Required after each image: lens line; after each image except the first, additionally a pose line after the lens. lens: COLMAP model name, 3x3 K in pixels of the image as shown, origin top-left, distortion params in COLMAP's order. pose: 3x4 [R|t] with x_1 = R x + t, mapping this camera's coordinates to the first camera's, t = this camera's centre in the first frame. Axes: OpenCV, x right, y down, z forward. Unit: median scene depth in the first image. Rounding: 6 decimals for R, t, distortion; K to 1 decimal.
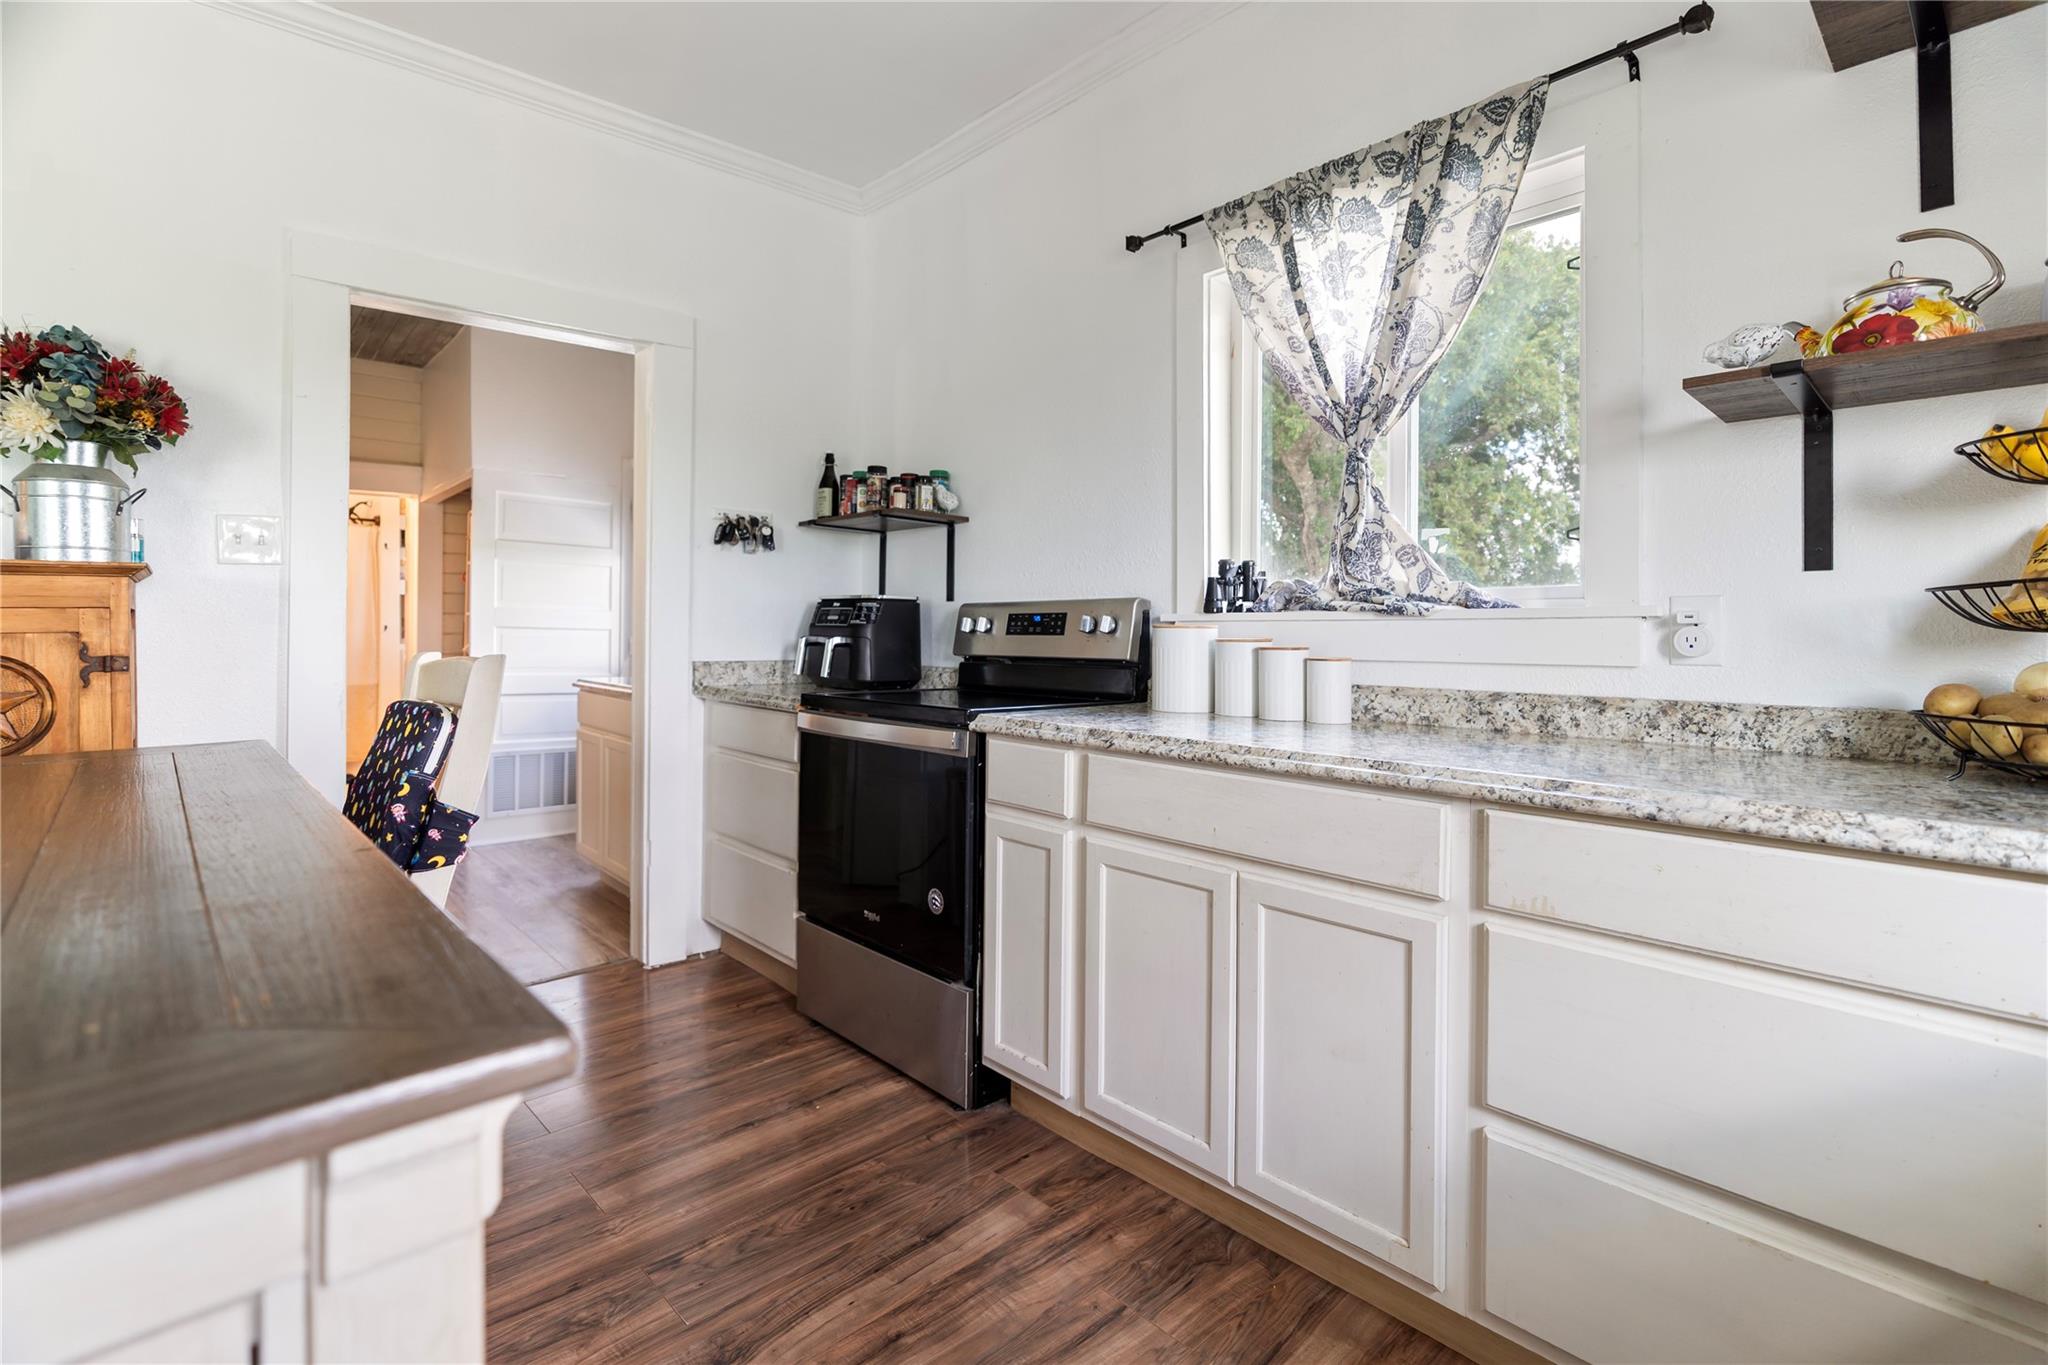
lens RADIAL K [[951.6, 0, 1012.1], [0, 951.6, 631.5], [0, 0, 1]] dist [-0.003896, 0.003569]
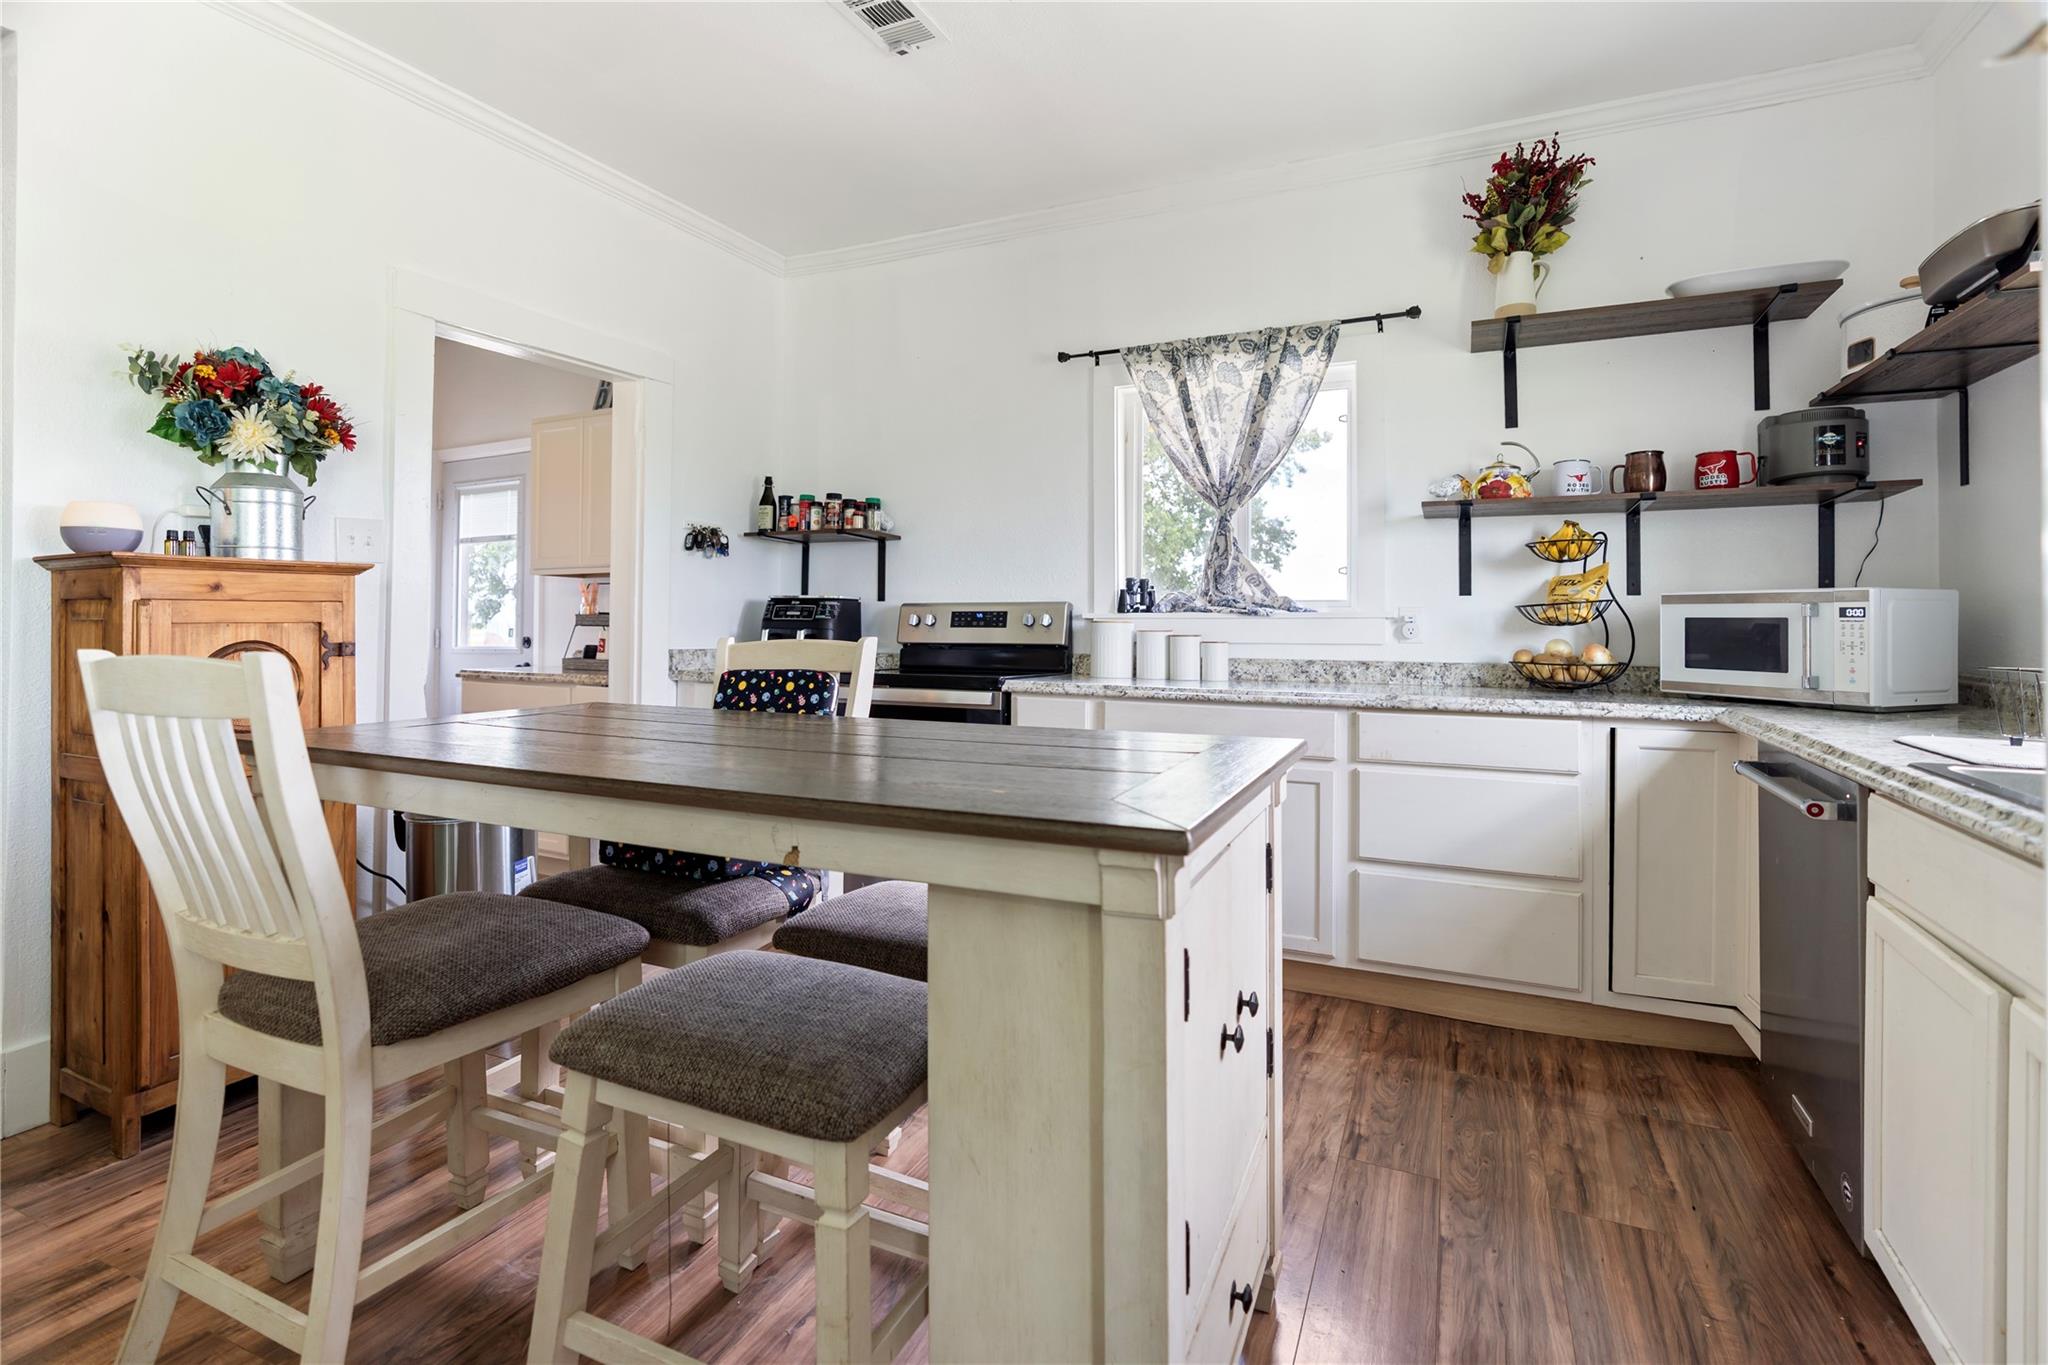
lens RADIAL K [[951.6, 0, 1012.5], [0, 951.6, 619.9], [0, 0, 1]] dist [-0.003896, 0.003569]
pose [[0.926731, 0.005181, 0.375691, -0.596654], [-0.002385, 0.999966, -0.007905, 0.004621], [-0.375719, 0.006430, 0.926711, -0.382764]]
